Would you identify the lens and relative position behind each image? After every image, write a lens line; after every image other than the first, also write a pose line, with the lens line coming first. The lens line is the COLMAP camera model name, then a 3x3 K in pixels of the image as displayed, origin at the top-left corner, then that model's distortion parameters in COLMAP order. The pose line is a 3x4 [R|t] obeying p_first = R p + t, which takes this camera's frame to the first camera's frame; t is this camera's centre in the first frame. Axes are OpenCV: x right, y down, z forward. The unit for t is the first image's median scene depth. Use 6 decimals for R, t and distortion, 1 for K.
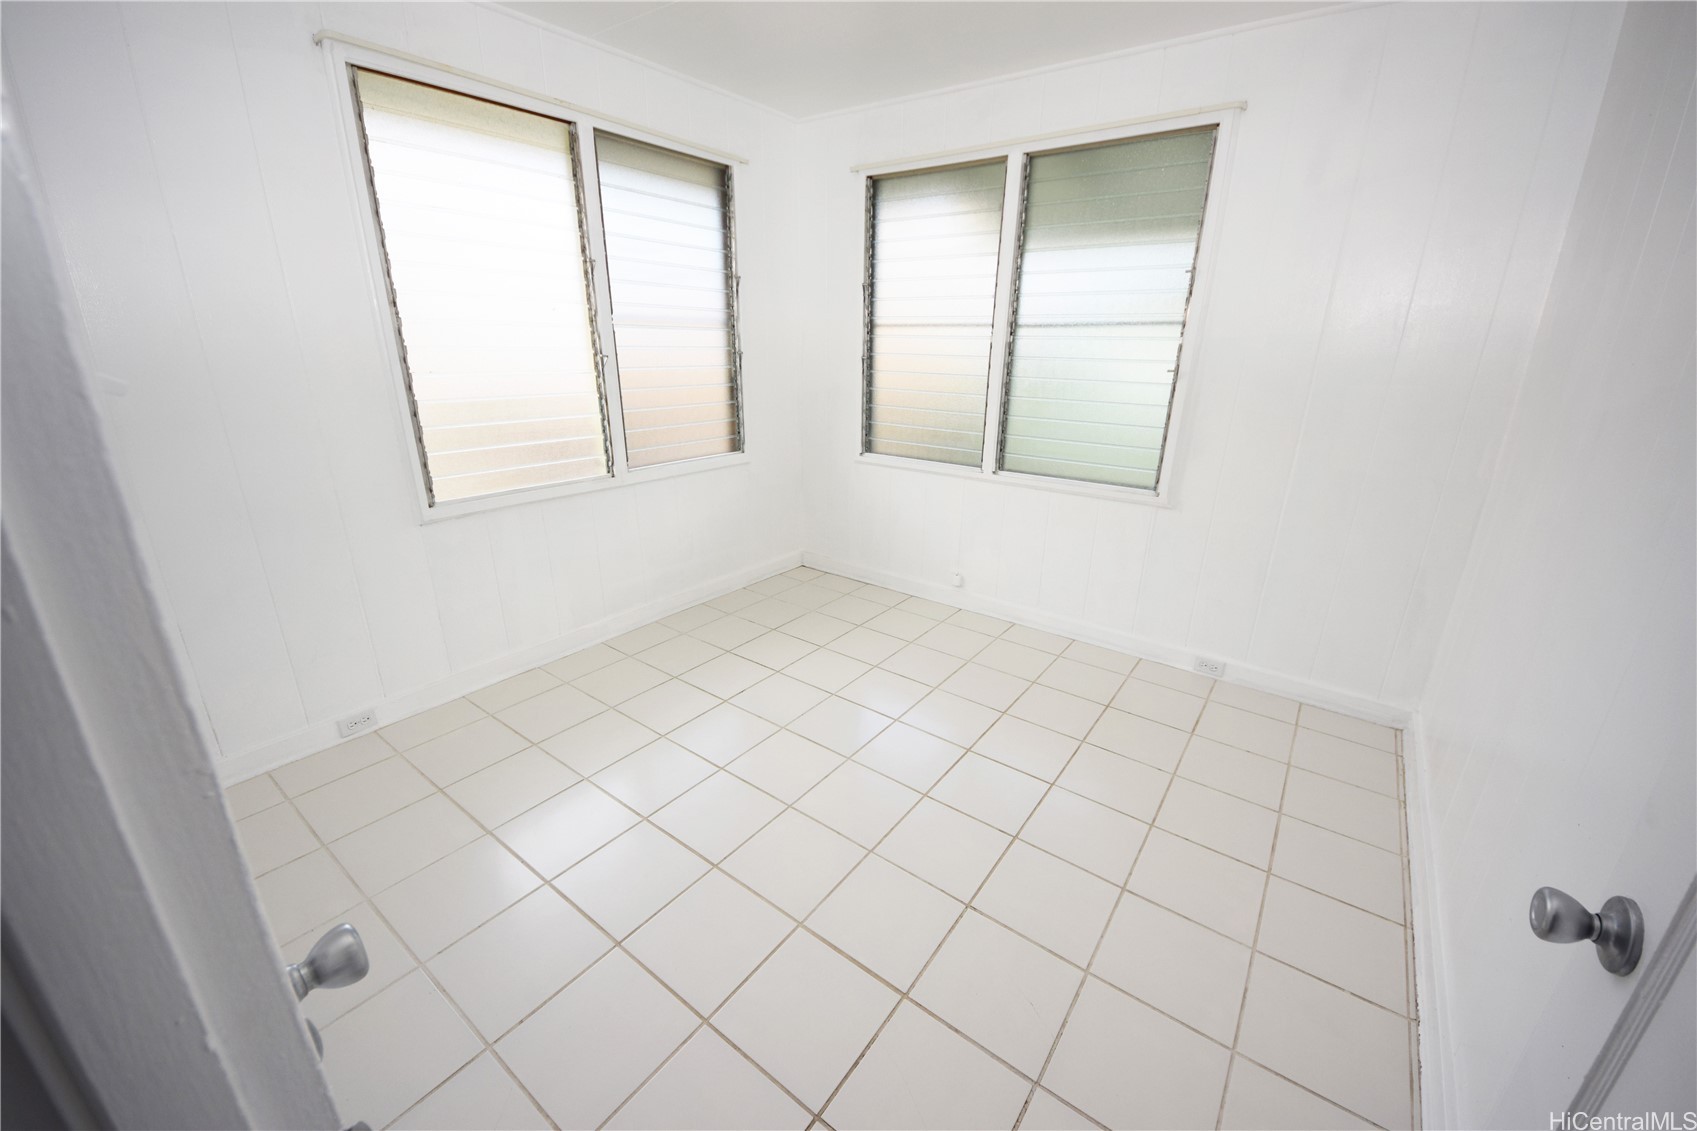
lens RADIAL K [[670.6, 0, 821.7], [0, 670.6, 565.1], [0, 0, 1]] dist [0.010923, -0.000092]
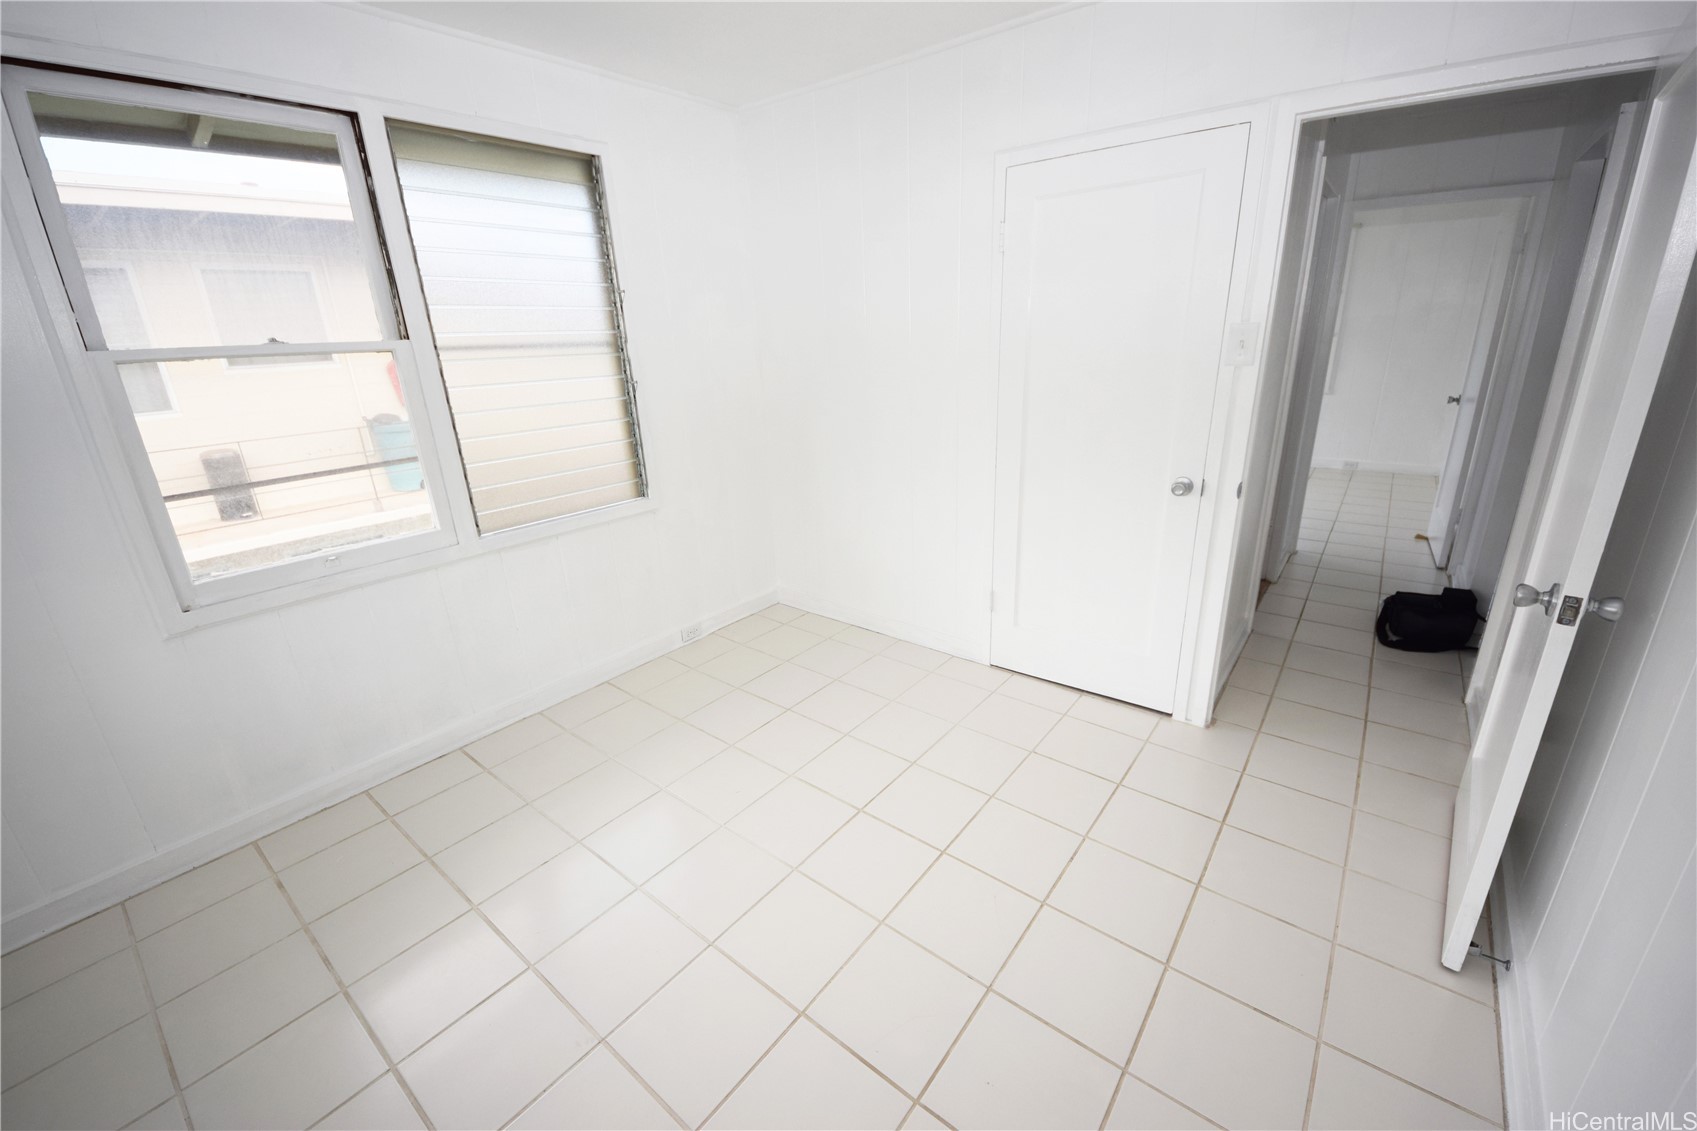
lens RADIAL K [[675.9, 0, 849.4], [0, 675.9, 557.1], [0, 0, 1]] dist [-0.014768, -0.000104]
pose [[0.998071, -0.054019, -0.030602, 0.152140], [0.053237, 0.998248, -0.025812, -0.062932], [0.031943, 0.024133, 0.999198, 0.185561]]
